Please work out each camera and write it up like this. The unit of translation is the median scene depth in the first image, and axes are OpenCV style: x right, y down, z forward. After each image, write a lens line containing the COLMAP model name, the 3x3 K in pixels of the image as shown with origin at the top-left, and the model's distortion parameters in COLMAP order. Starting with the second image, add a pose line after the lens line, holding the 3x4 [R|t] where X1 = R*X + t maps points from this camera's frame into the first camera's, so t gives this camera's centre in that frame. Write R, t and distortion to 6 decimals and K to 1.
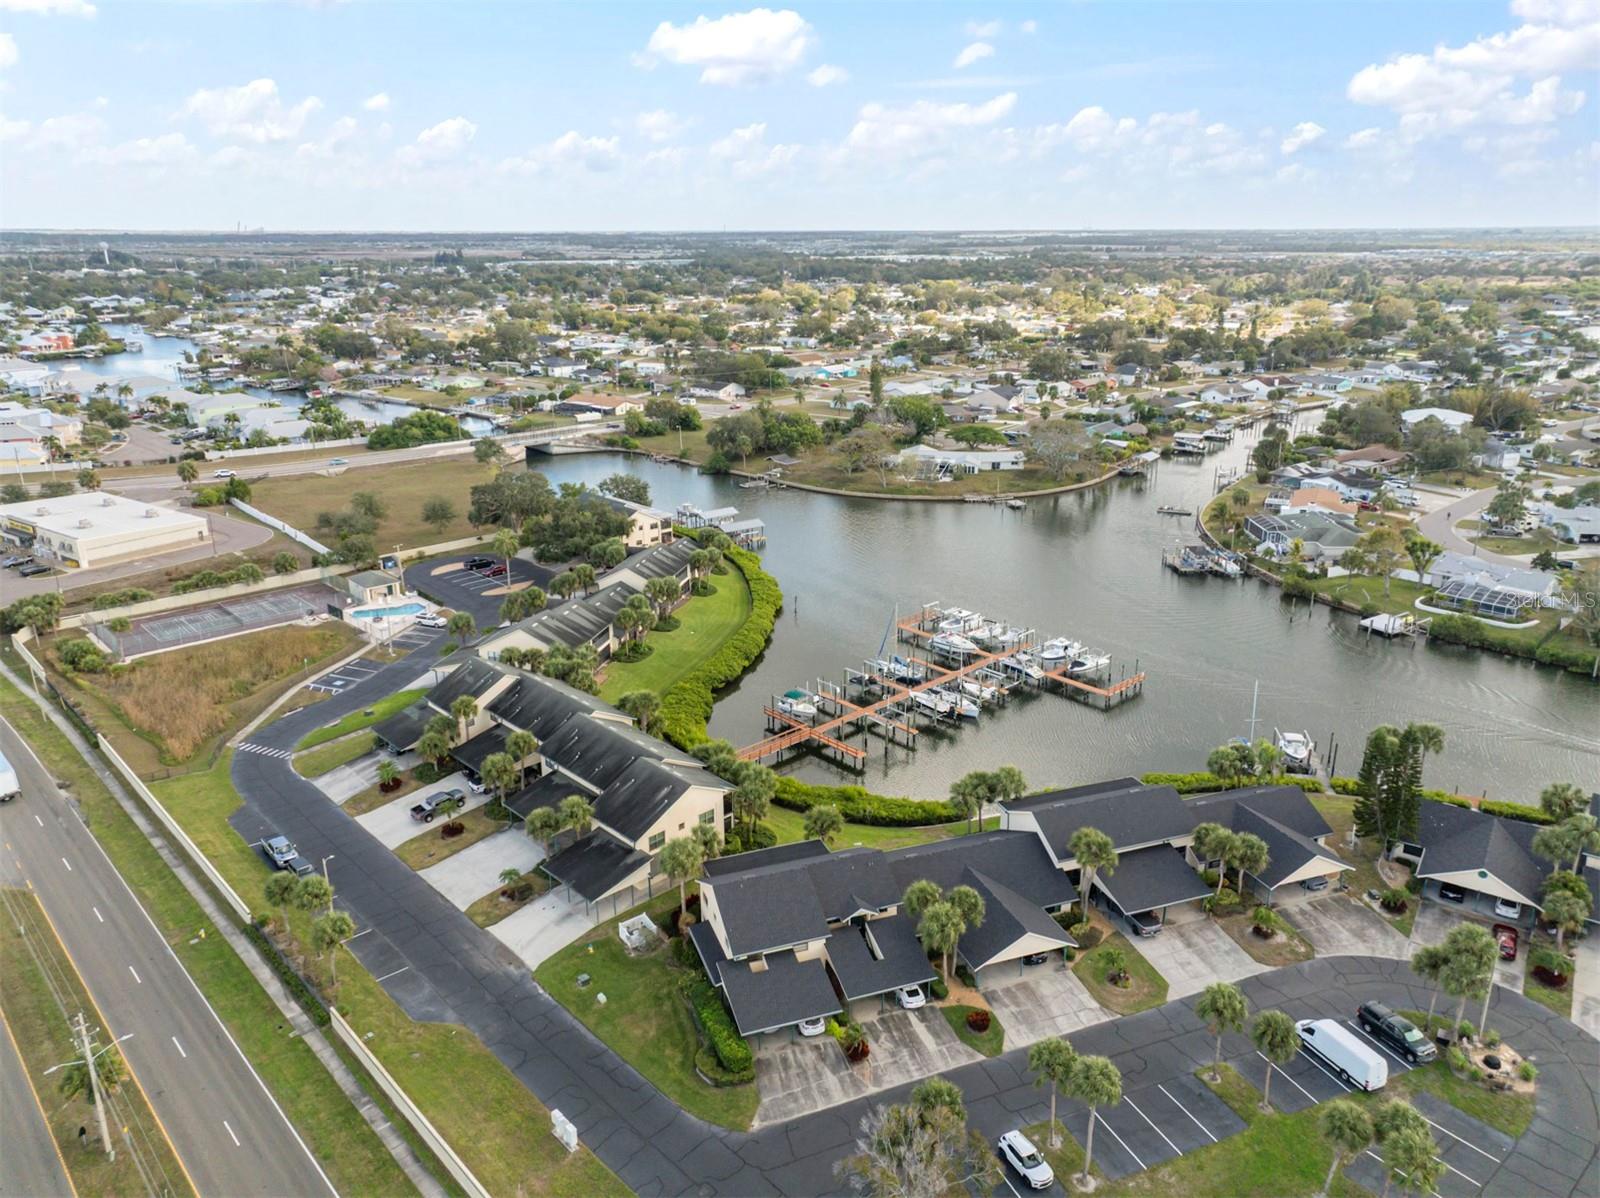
lens RADIAL K [[1120.9, 0, 801.7], [0, 1120.9, 601.0], [0, 0, 1]] dist [-0.002944, 0.006804]
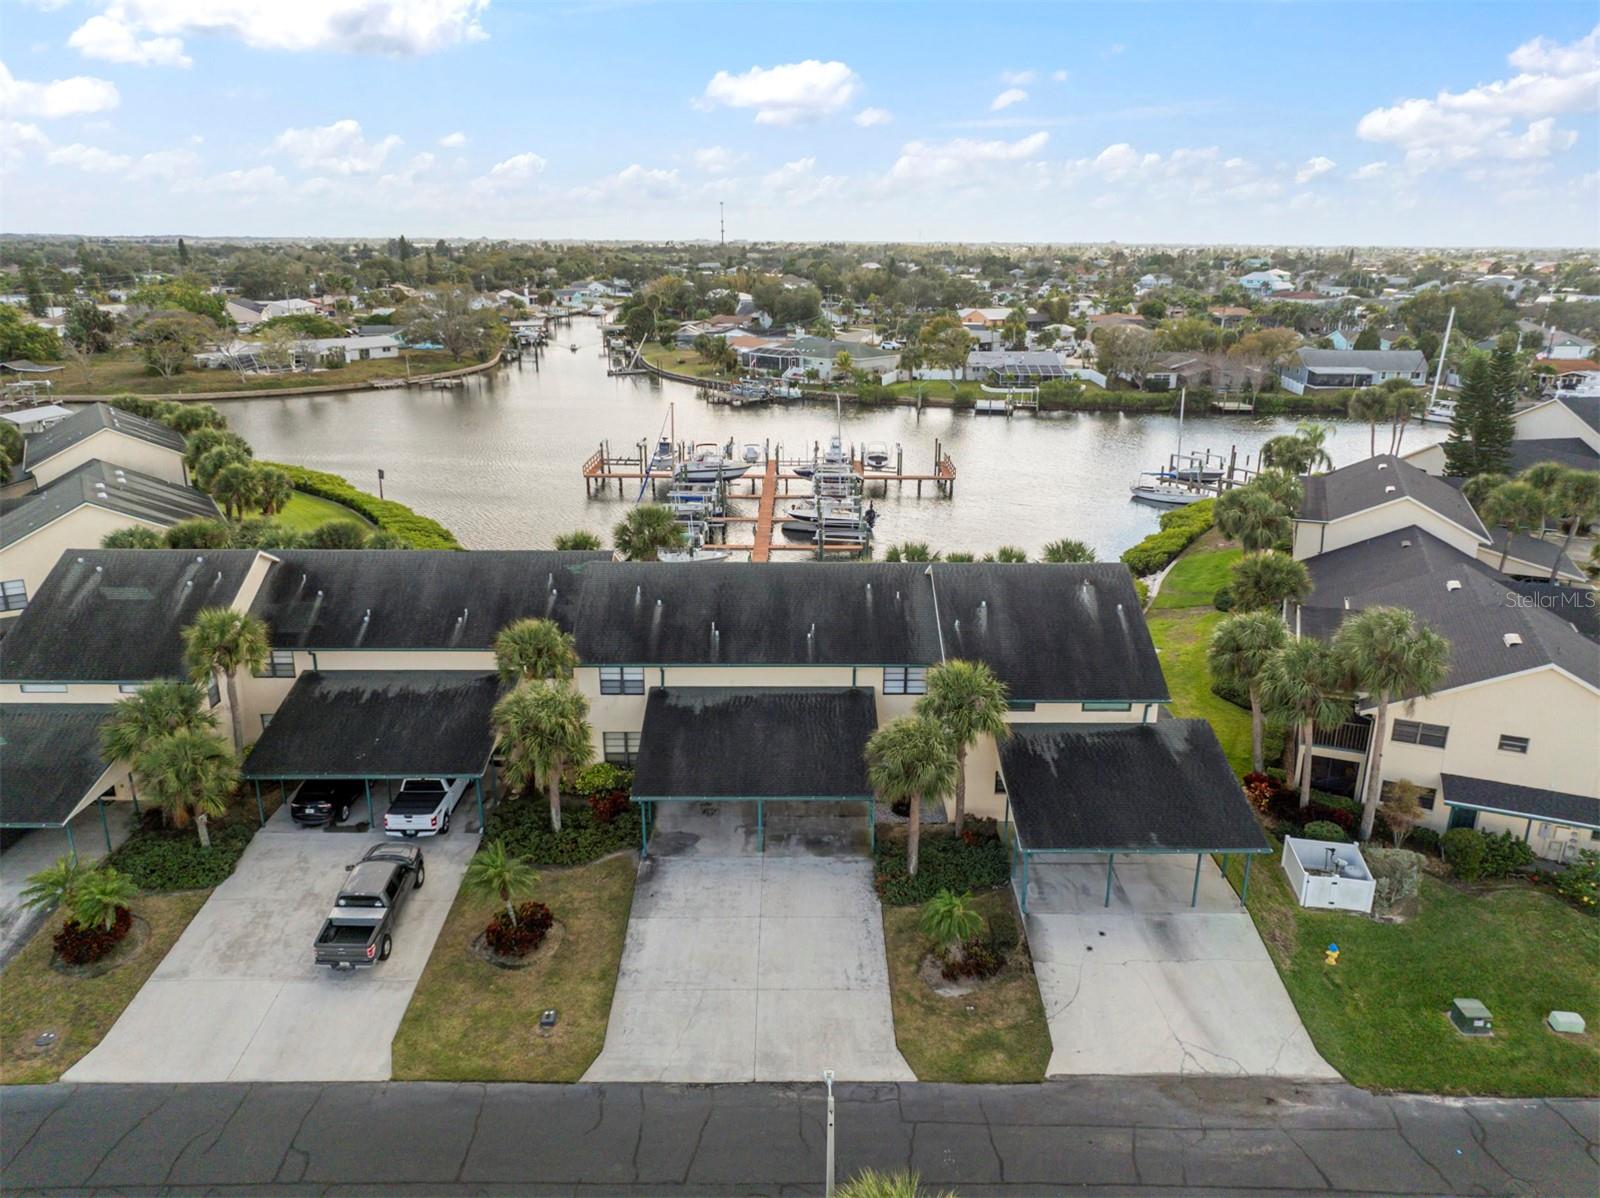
lens RADIAL K [[1120.9, 0, 796.3], [0, 1120.9, 595.5], [0, 0, 1]] dist [-0.002944, 0.006804]
pose [[0.686224, -0.210414, 0.696292, -0.292727], [0.220479, 0.972383, 0.076555, 0.067119], [-0.693171, 0.100984, 0.713664, 0.453399]]
